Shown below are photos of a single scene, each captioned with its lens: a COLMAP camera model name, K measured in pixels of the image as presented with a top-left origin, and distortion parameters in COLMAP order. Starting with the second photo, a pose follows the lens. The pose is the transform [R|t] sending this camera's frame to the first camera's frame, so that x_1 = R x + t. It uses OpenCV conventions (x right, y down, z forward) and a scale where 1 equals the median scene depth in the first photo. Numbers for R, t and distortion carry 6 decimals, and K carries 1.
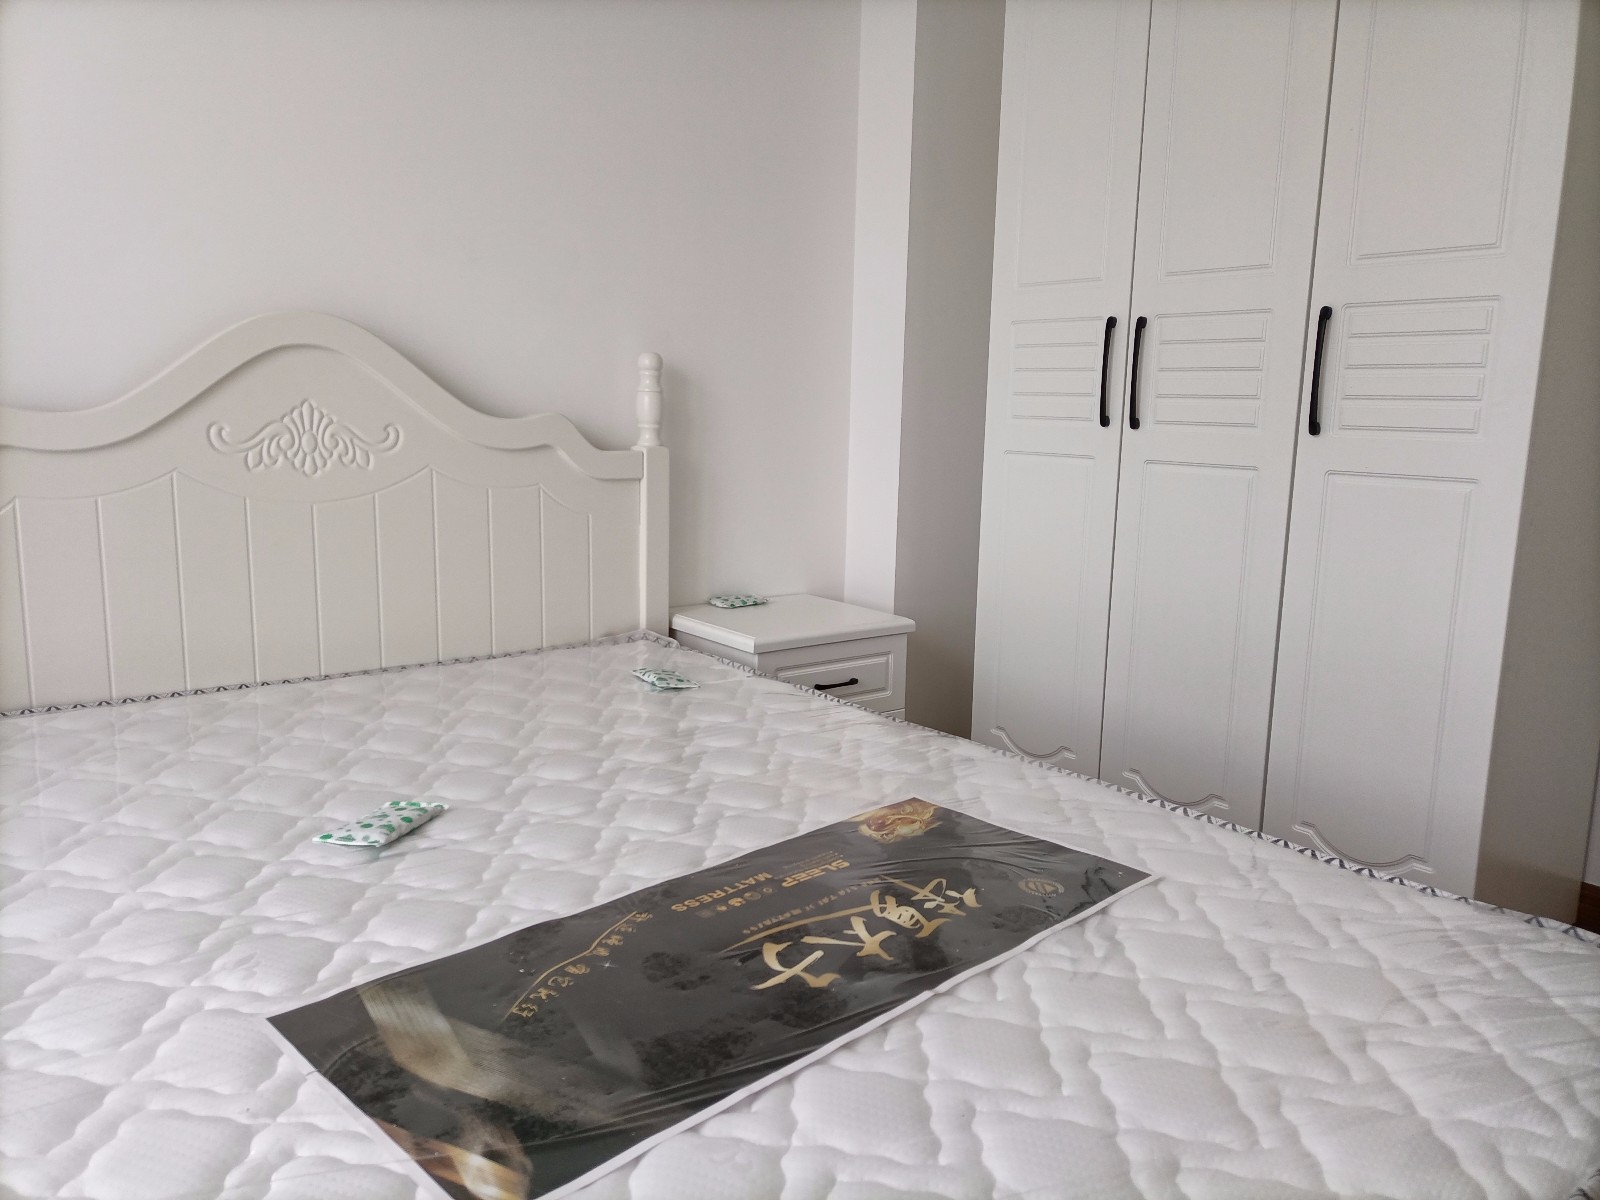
lens RADIAL K [[1152.2, 0, 800.0], [0, 1152.2, 600.0], [0, 0, 1]] dist [0.044952, -0.055223]
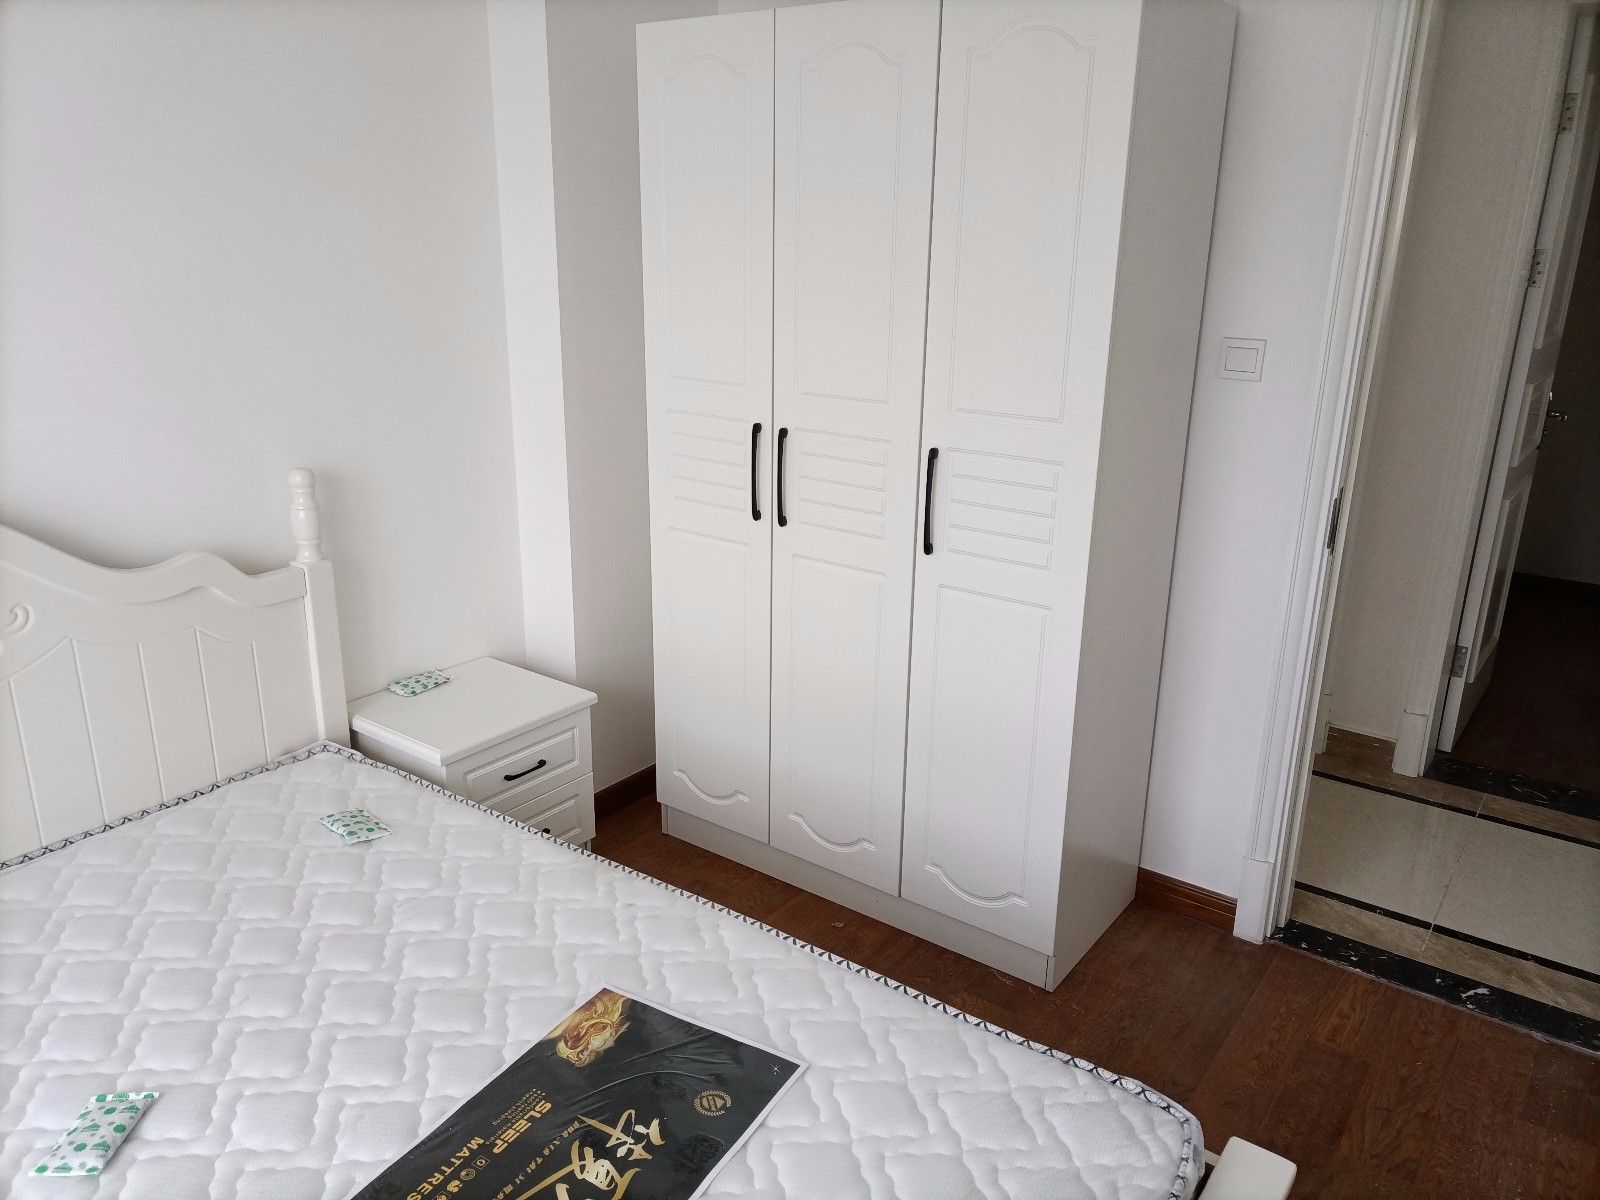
lens RADIAL K [[1152.2, 0, 800.0], [0, 1152.2, 600.0], [0, 0, 1]] dist [0.044952, -0.055223]
pose [[0.961934, -0.085264, 0.259639, 0.019268], [0.049789, 0.988860, 0.140272, -0.346573], [-0.268706, -0.122006, 0.955464, -0.100230]]
